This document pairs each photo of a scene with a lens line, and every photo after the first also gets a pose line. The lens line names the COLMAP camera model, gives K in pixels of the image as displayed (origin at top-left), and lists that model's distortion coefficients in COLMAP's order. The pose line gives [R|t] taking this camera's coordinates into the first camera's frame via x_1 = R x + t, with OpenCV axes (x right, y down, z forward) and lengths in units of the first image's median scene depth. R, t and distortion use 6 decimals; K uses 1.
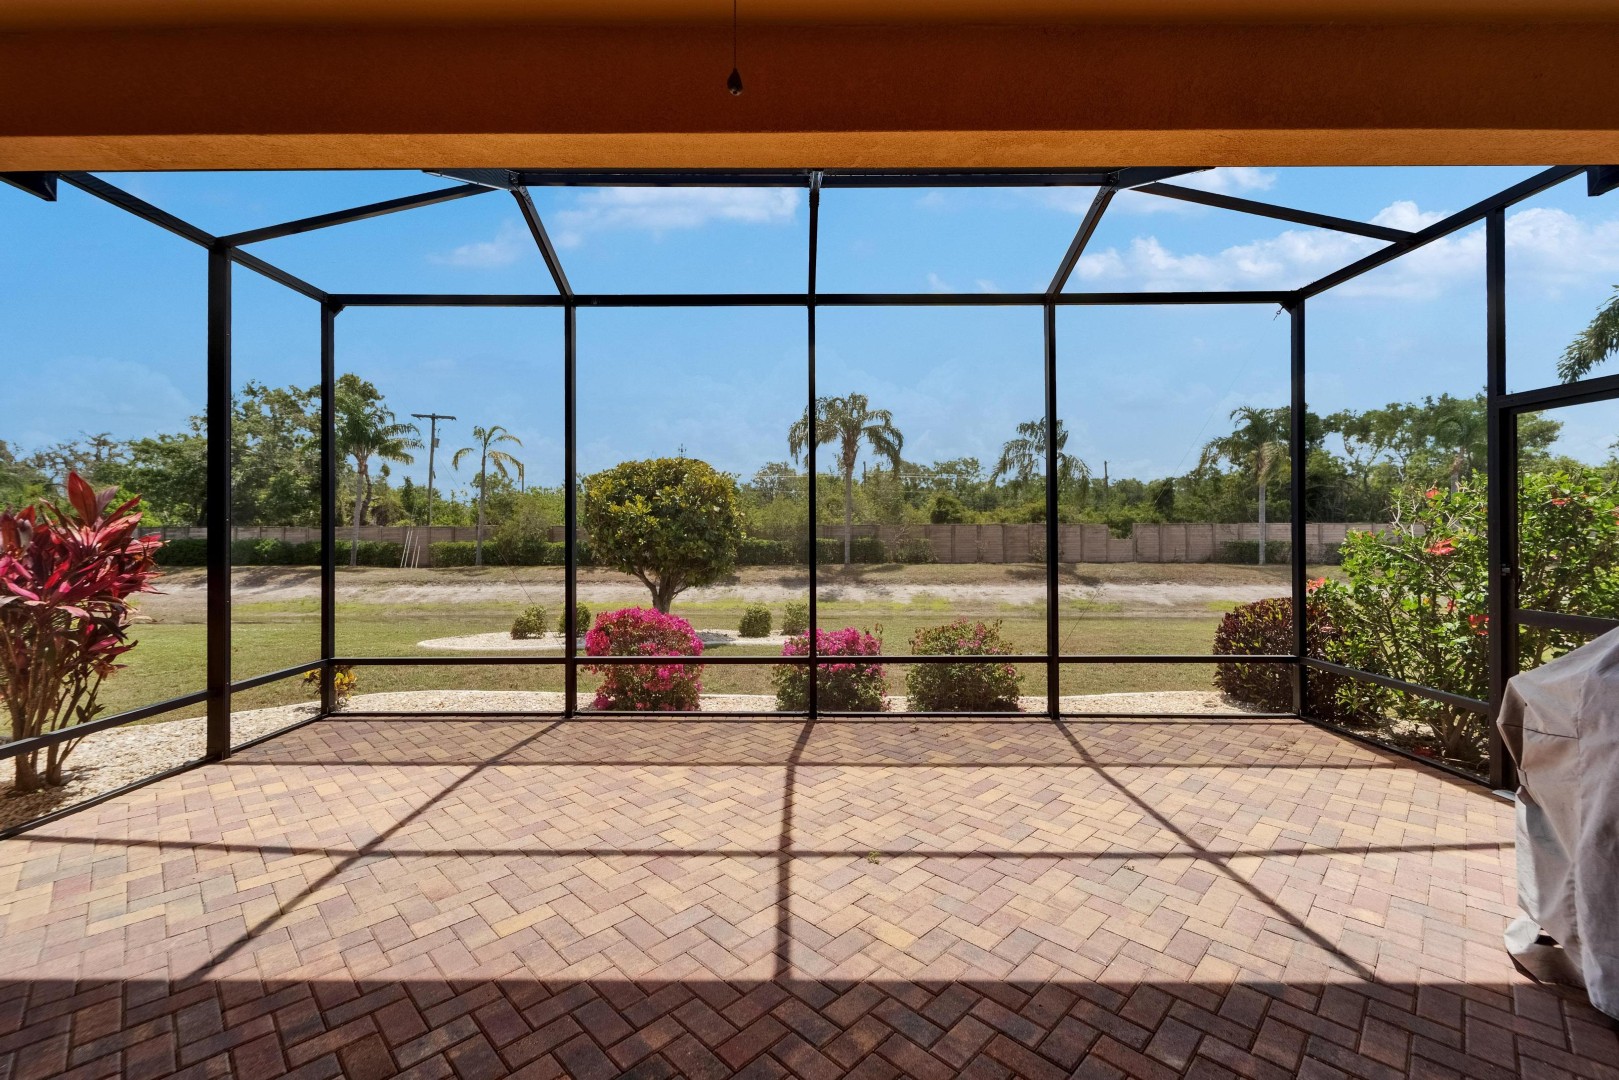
lens RADIAL K [[658.6, 0, 801.4], [0, 658.6, 524.8], [0, 0, 1]] dist [0.000844, -0.000292]
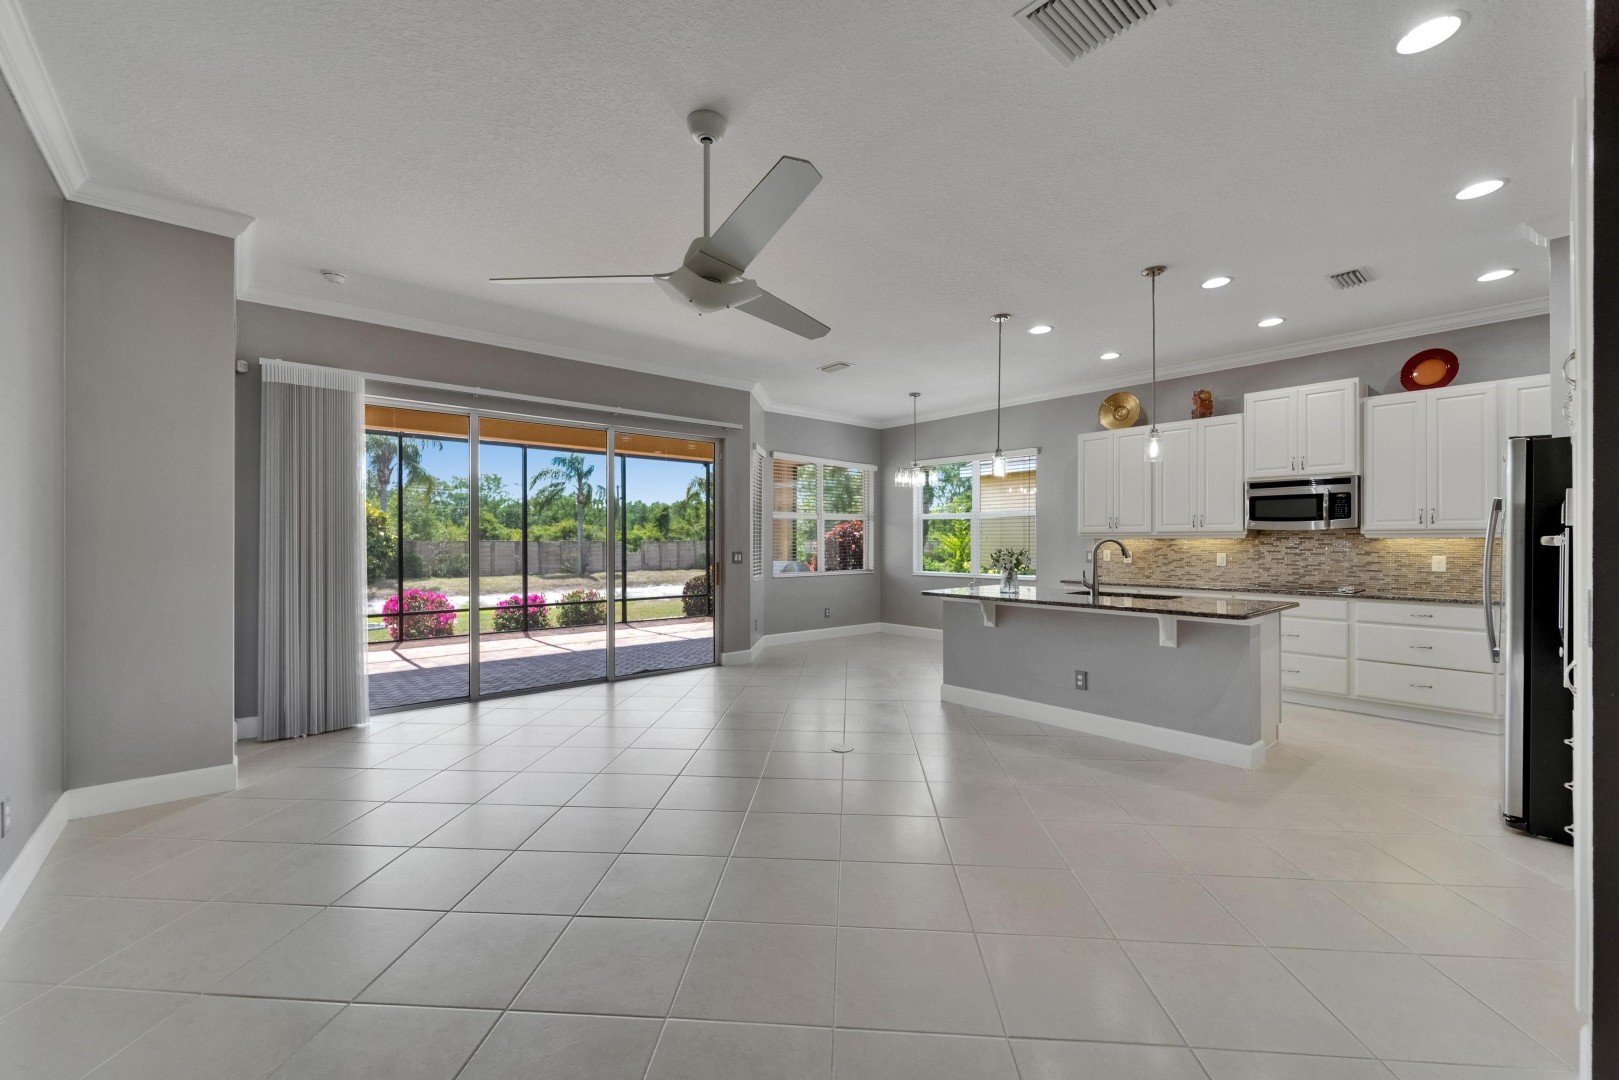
lens RADIAL K [[649.1, 0, 801.9], [0, 649.1, 540.5], [0, 0, 1]] dist [-0.000409, -0.000011]
pose [[0.755497, 0.003610, 0.655142, -0.616333], [-0.004330, 0.999990, -0.000517, -0.019978], [-0.655138, -0.002446, 0.755505, -1.114367]]
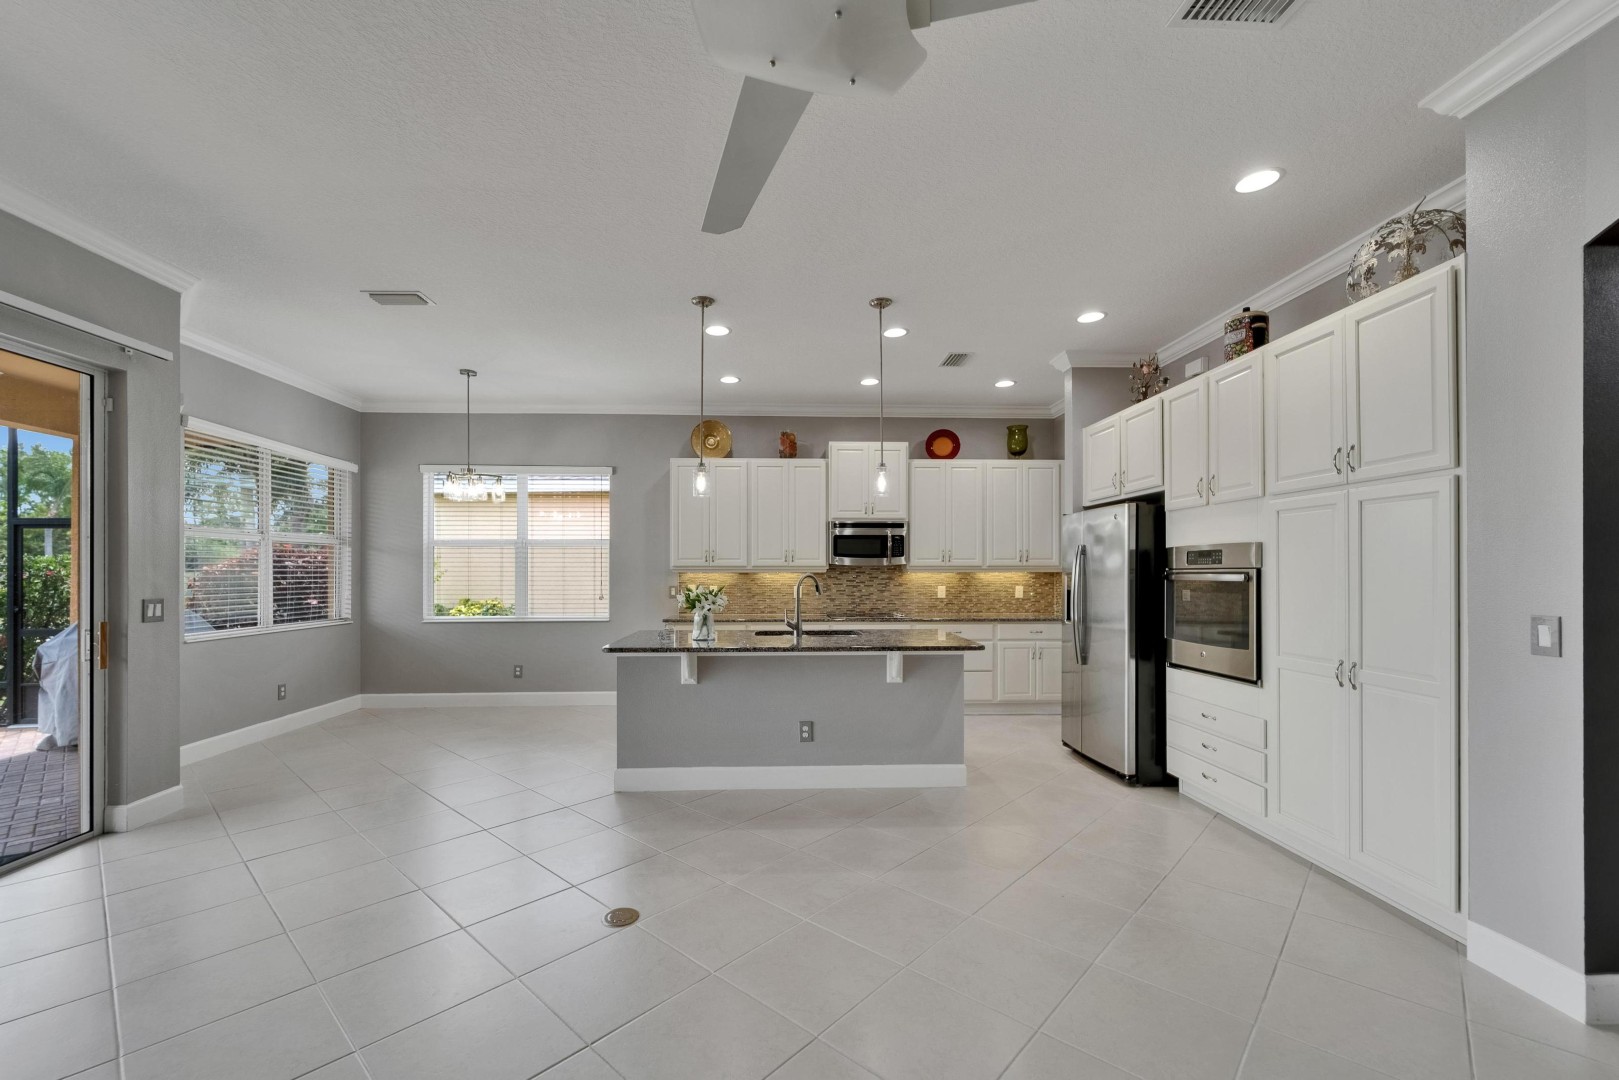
lens RADIAL K [[667.4, 0, 791.1], [0, 667.4, 569.8], [0, 0, 1]] dist [0.002295, -0.000016]
pose [[-0.037046, 0.006732, 0.999291, -0.573528], [-0.002147, 0.999974, -0.006816, -0.023700], [-0.999311, -0.002398, -0.037030, -0.706225]]
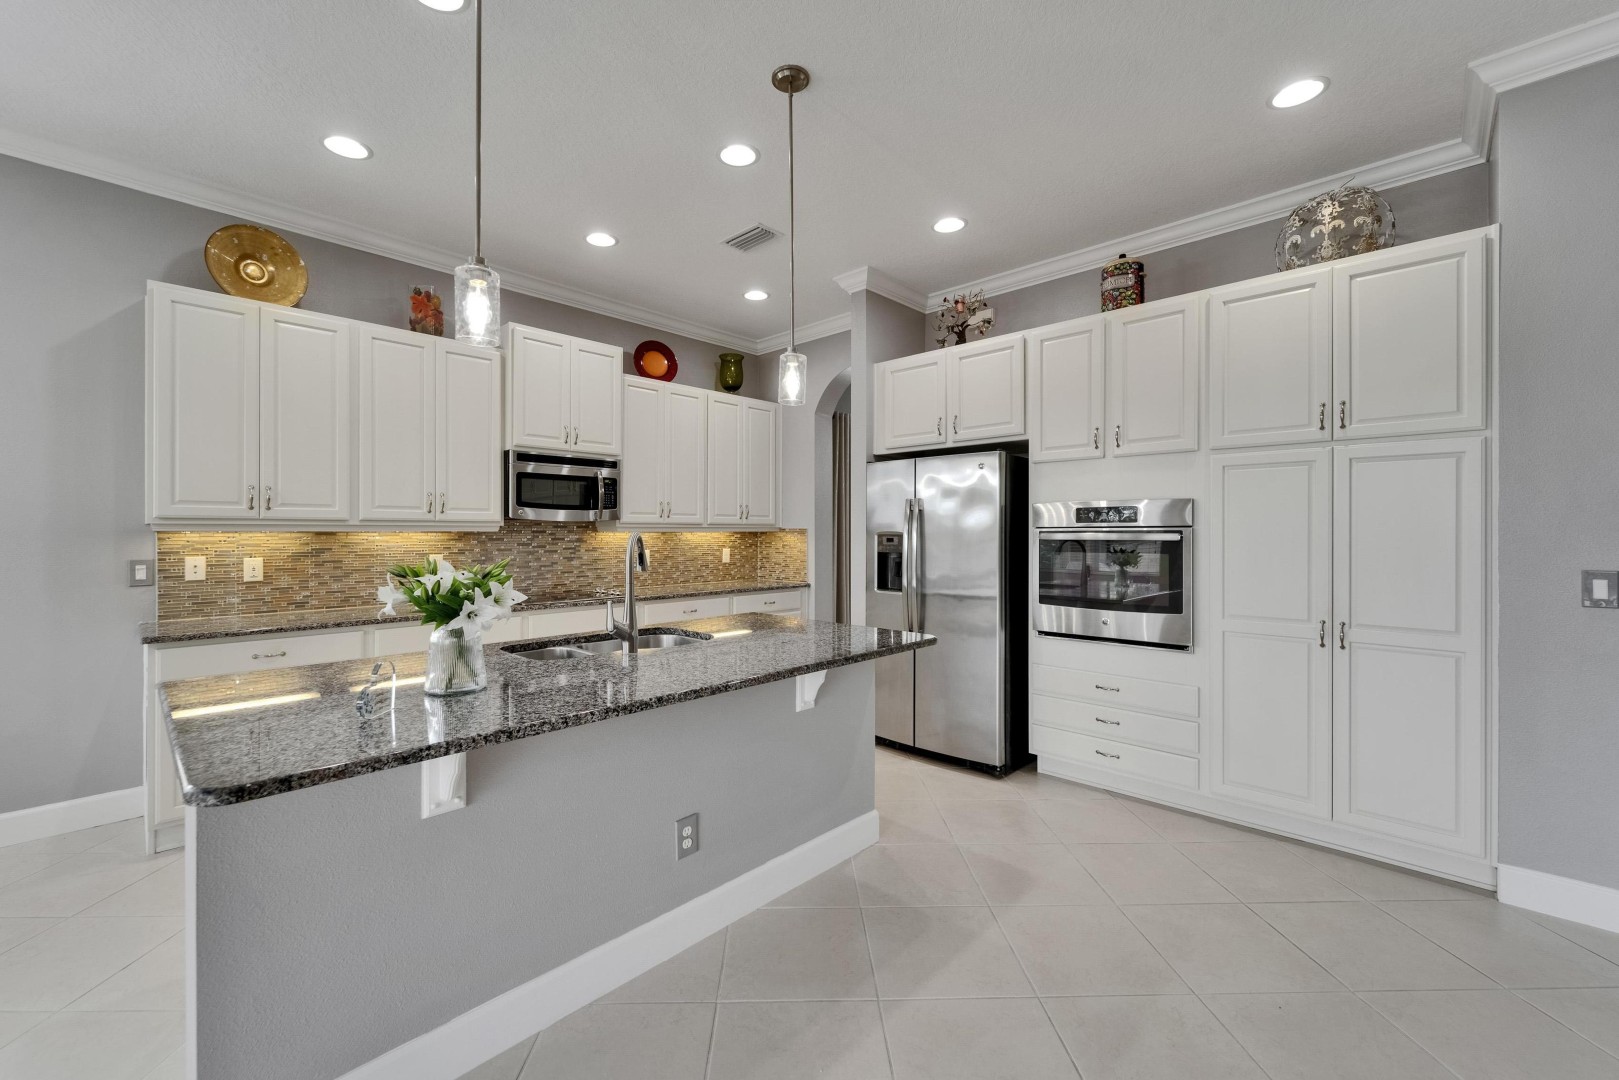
lens RADIAL K [[656.9, 0, 803.9], [0, 656.9, 533.9], [0, 0, 1]] dist [0.000620, -0.000125]
pose [[-0.723132, 0.002136, 0.690707, -0.158478], [0.000330, 0.999996, -0.002748, -0.022640], [-0.690710, -0.001759, -0.723130, -0.529805]]
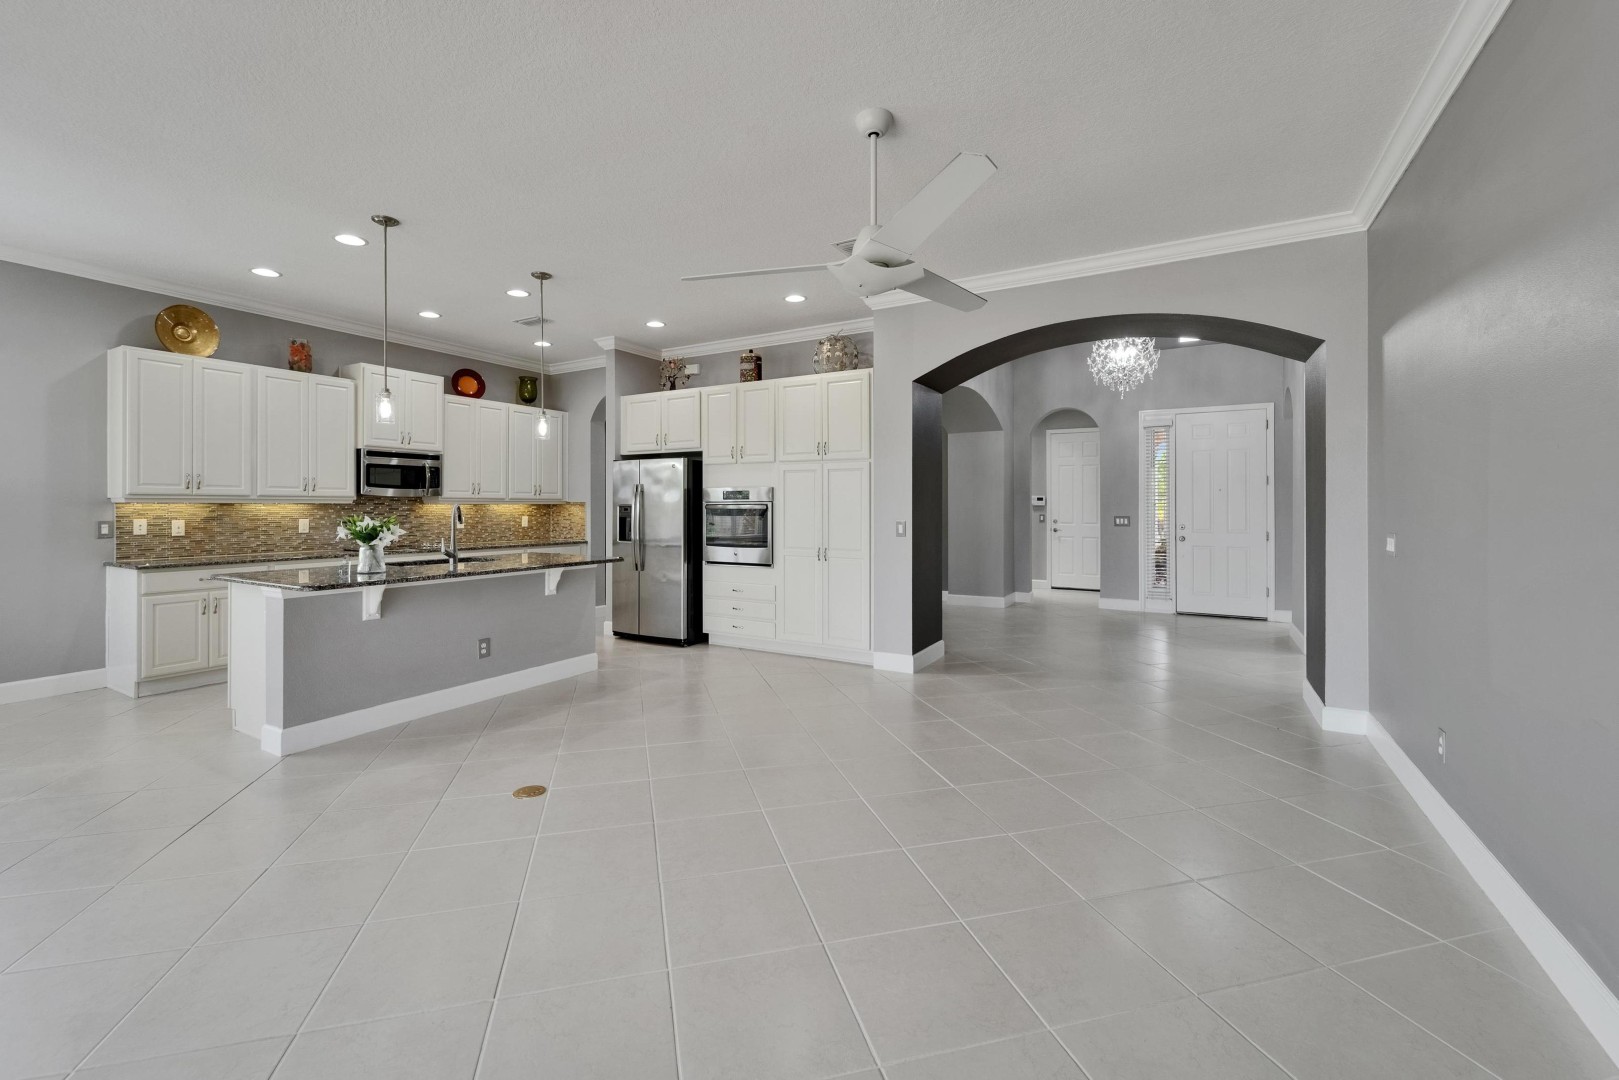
lens RADIAL K [[668.8, 0, 798.3], [0, 668.8, 511.2], [0, 0, 1]] dist [0.001302, -0.000087]
pose [[-0.862845, -0.001889, 0.505466, -0.572734], [-0.000526, 0.999996, 0.002839, -0.018401], [-0.505469, 0.002184, -0.862842, -0.259903]]
